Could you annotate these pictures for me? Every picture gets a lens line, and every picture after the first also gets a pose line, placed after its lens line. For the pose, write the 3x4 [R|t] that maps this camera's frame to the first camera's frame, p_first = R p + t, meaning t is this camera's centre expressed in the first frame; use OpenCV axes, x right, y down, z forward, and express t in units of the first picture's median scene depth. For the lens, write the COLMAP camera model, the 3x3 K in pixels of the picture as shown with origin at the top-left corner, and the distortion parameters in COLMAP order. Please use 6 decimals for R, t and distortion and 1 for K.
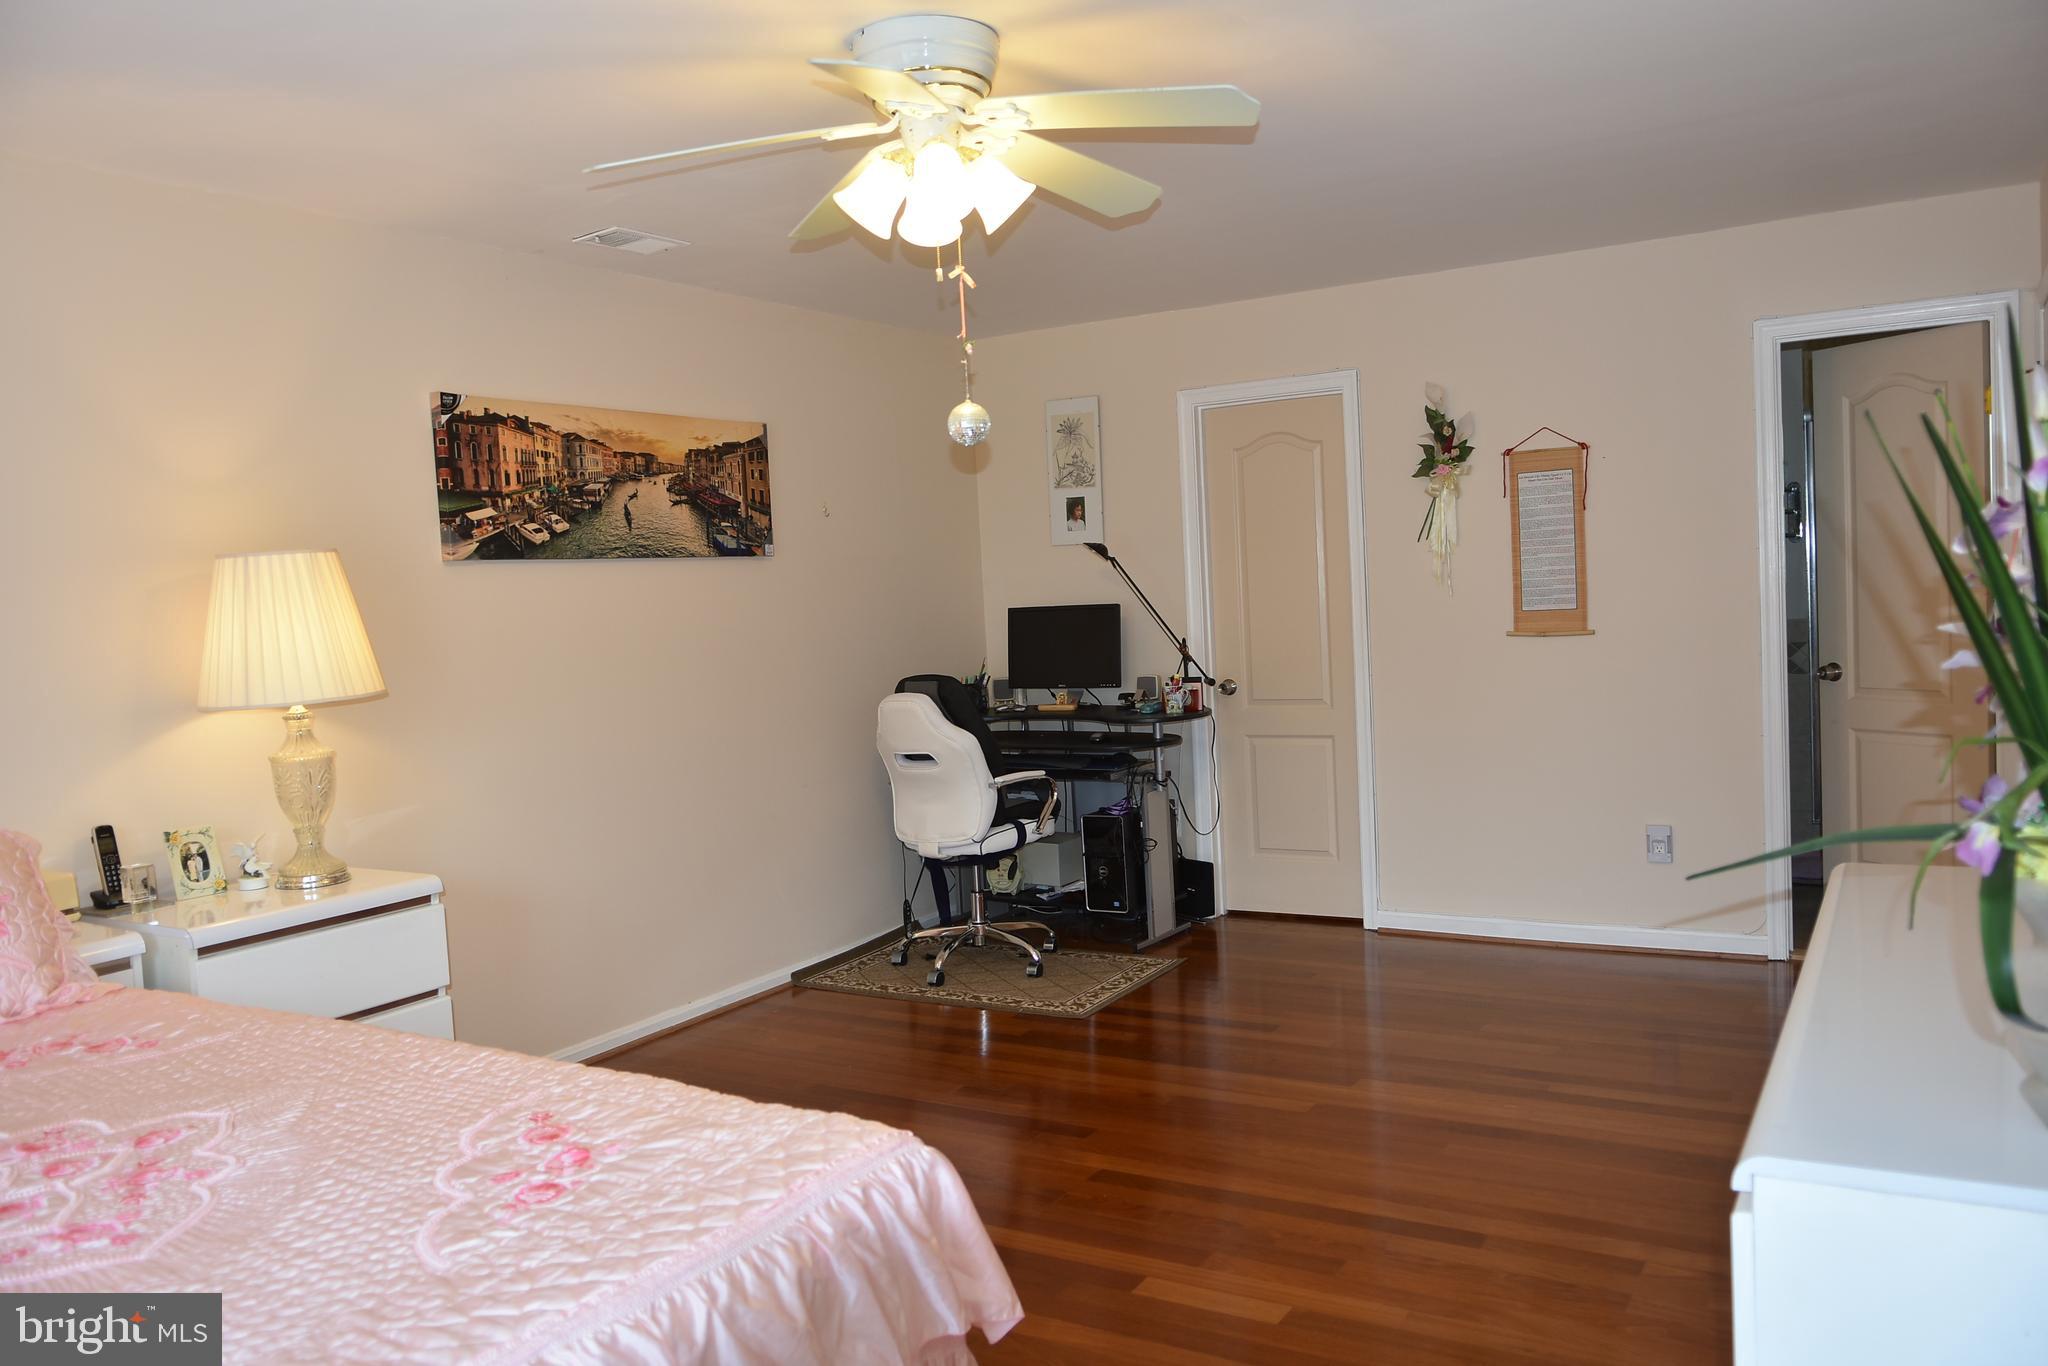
lens RADIAL K [[1512.3, 0, 1027.6], [0, 1512.3, 678.8], [0, 0, 1]] dist [-0.005133, -0.023589]
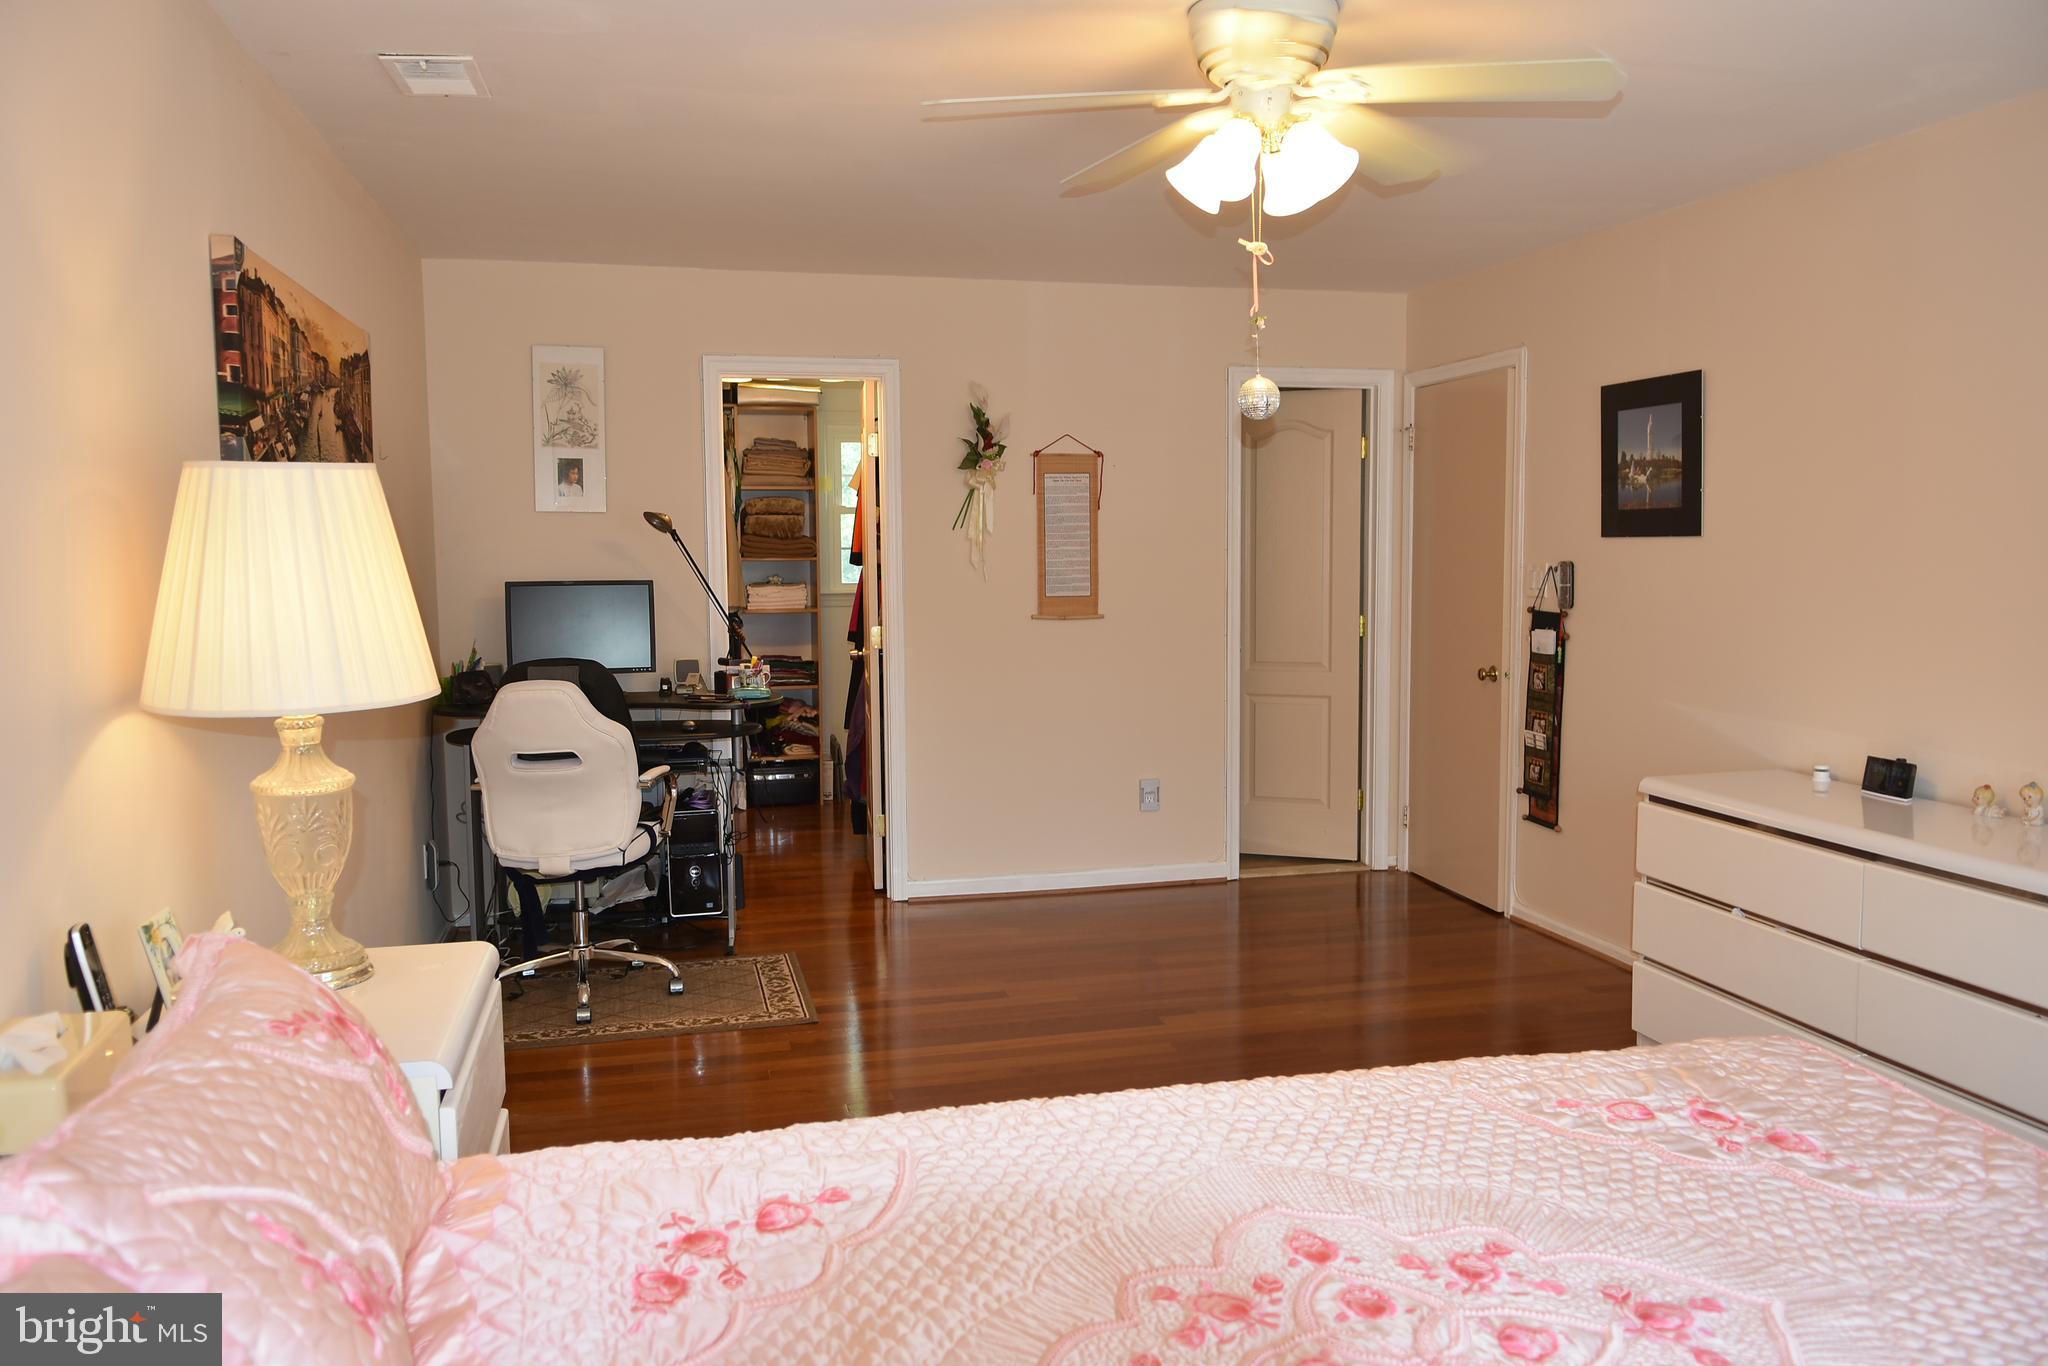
lens RADIAL K [[1512.3, 0, 1027.6], [0, 1512.3, 678.8], [0, 0, 1]] dist [-0.005133, -0.023589]
pose [[0.708641, -0.018573, 0.705325, -0.567060], [0.014124, 0.999827, 0.012137, 0.002541], [-0.705428, 0.001361, 0.708780, 0.259062]]
